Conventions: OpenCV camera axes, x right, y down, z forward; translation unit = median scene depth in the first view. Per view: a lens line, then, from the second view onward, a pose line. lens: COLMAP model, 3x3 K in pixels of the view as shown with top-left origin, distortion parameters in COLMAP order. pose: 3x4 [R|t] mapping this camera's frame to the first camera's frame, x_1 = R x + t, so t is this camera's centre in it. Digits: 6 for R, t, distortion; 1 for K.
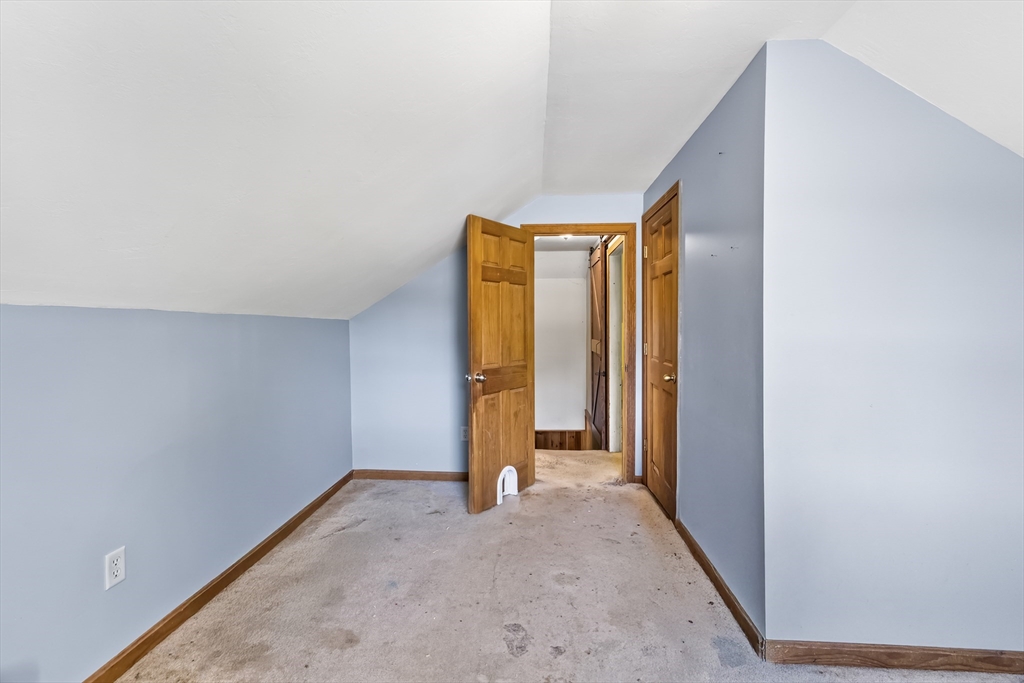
lens RADIAL K [[456.6, 0, 507.6], [0, 456.6, 337.9], [0, 0, 1]] dist [0.014457, -0.001844]
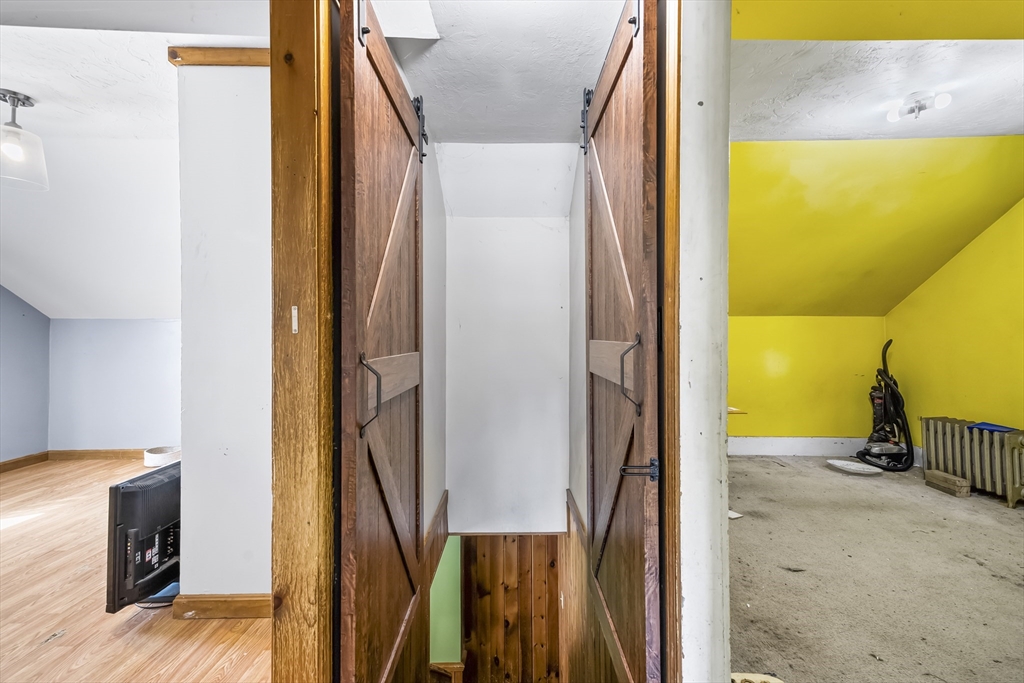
lens RADIAL K [[456.6, 0, 512.1], [0, 456.6, 338.2], [0, 0, 1]] dist [0.014457, -0.001844]
pose [[0.997819, -0.000393, 0.066003, 0.160584], [0.001973, 0.999713, -0.023872, 0.015461], [-0.065975, 0.023950, 0.997534, 1.041006]]
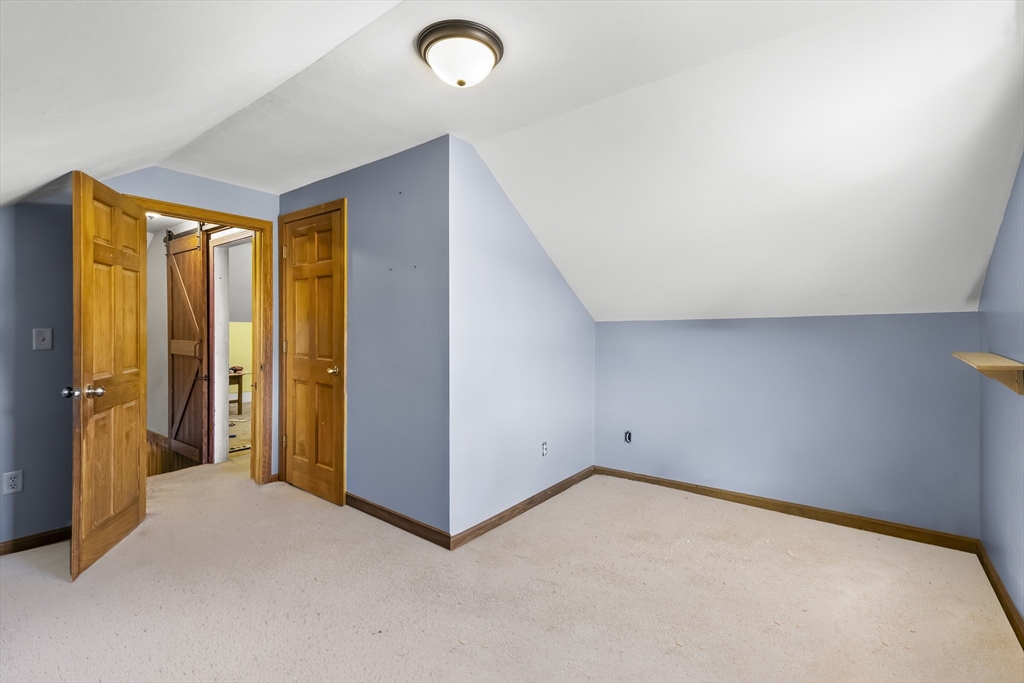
lens RADIAL K [[456.6, 0, 513.1], [0, 456.6, 331.8], [0, 0, 1]] dist [0.014457, -0.001844]
pose [[0.555732, -0.003869, 0.831352, -0.278514], [0.015423, 0.999865, -0.005657, 0.003973], [-0.831218, 0.015965, 0.555717, 0.005171]]
